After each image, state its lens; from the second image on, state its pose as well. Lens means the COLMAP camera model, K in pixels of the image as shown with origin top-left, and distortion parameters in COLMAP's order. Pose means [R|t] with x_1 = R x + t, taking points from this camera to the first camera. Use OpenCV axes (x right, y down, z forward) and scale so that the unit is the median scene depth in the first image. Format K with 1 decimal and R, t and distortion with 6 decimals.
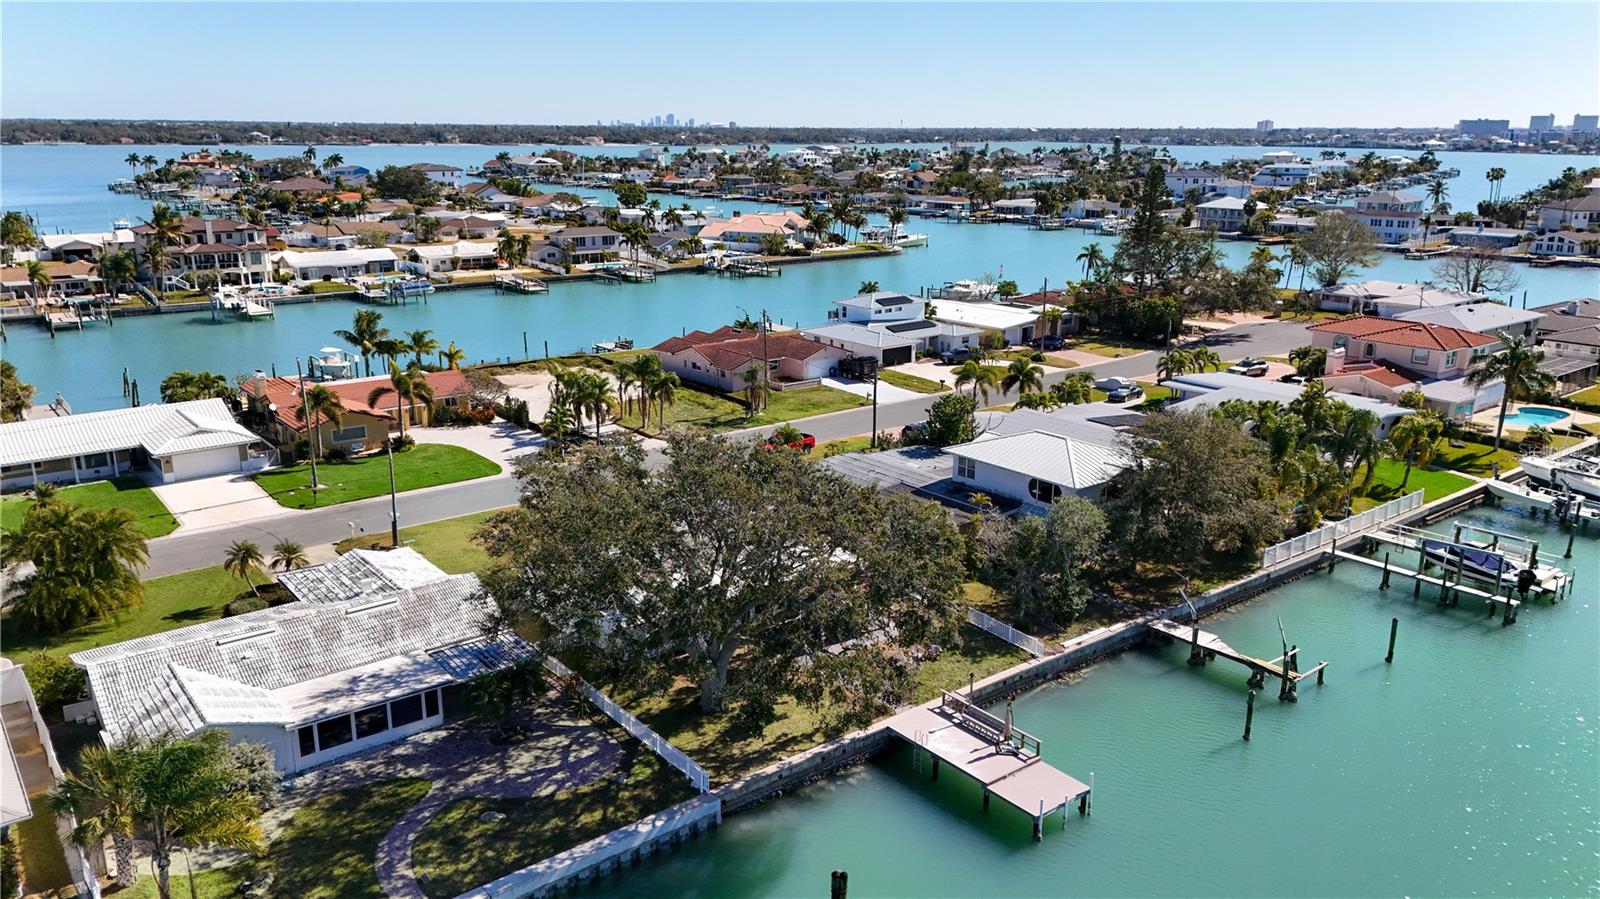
lens RADIAL K [[1175.2, 0, 797.4], [0, 1175.2, 465.2], [0, 0, 1]] dist [0.063797, -0.021163]
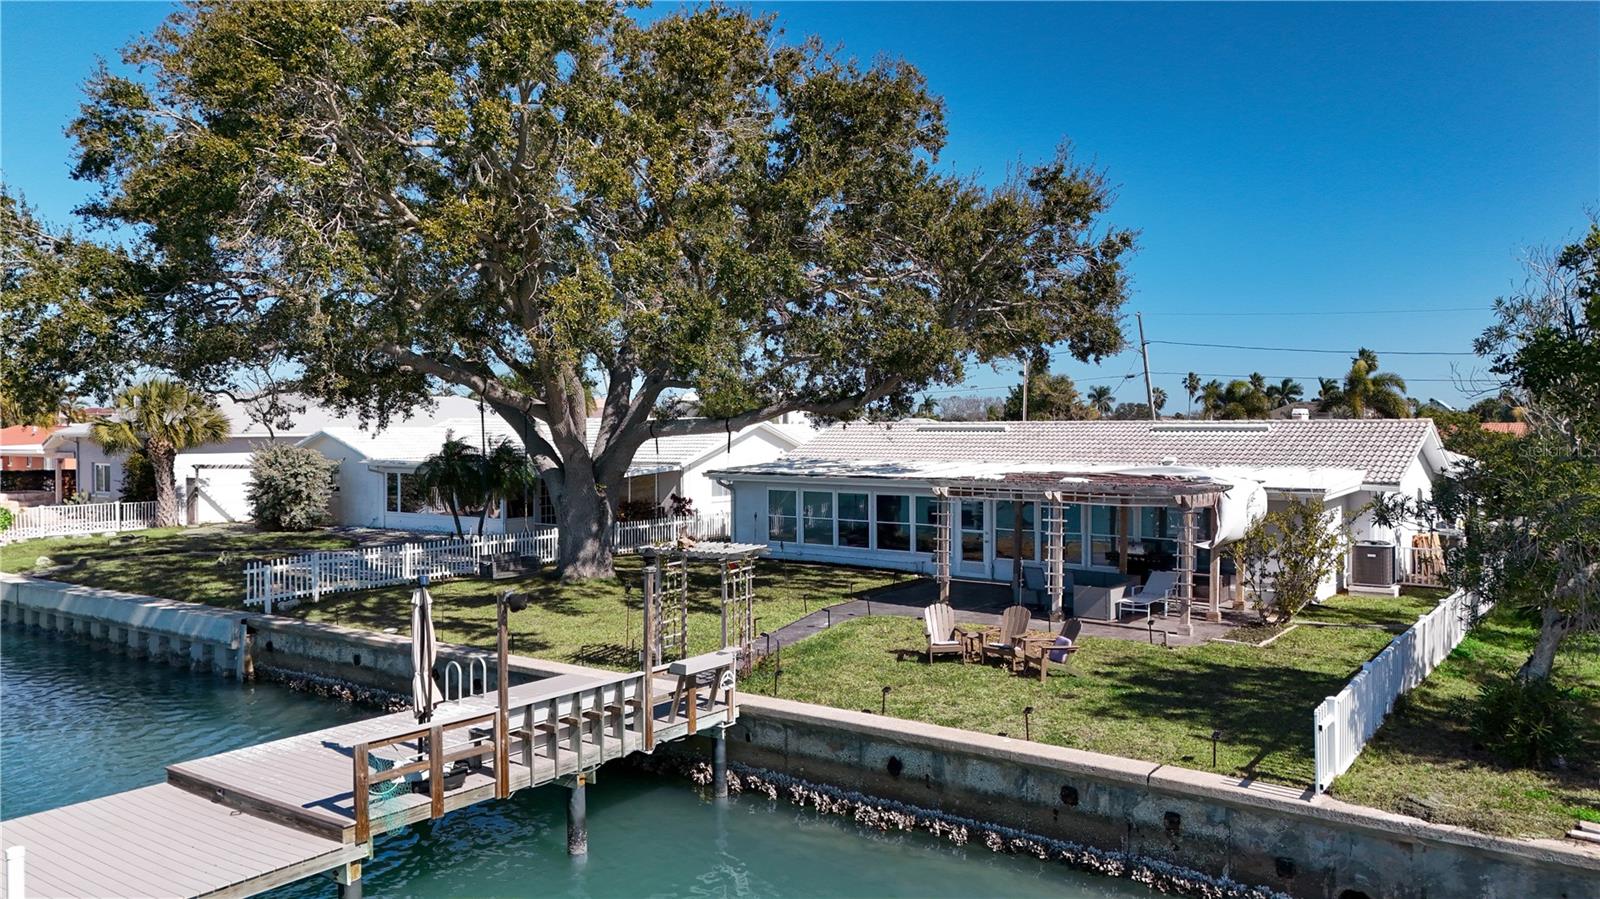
lens RADIAL K [[1175.2, 0, 801.5], [0, 1175.2, 444.9], [0, 0, 1]] dist [0.063797, -0.021163]
pose [[0.263321, 0.006686, -0.964685, 0.318486], [-0.264386, 0.962190, -0.065498, 0.121388], [0.927773, 0.272296, 0.255133, 0.716760]]
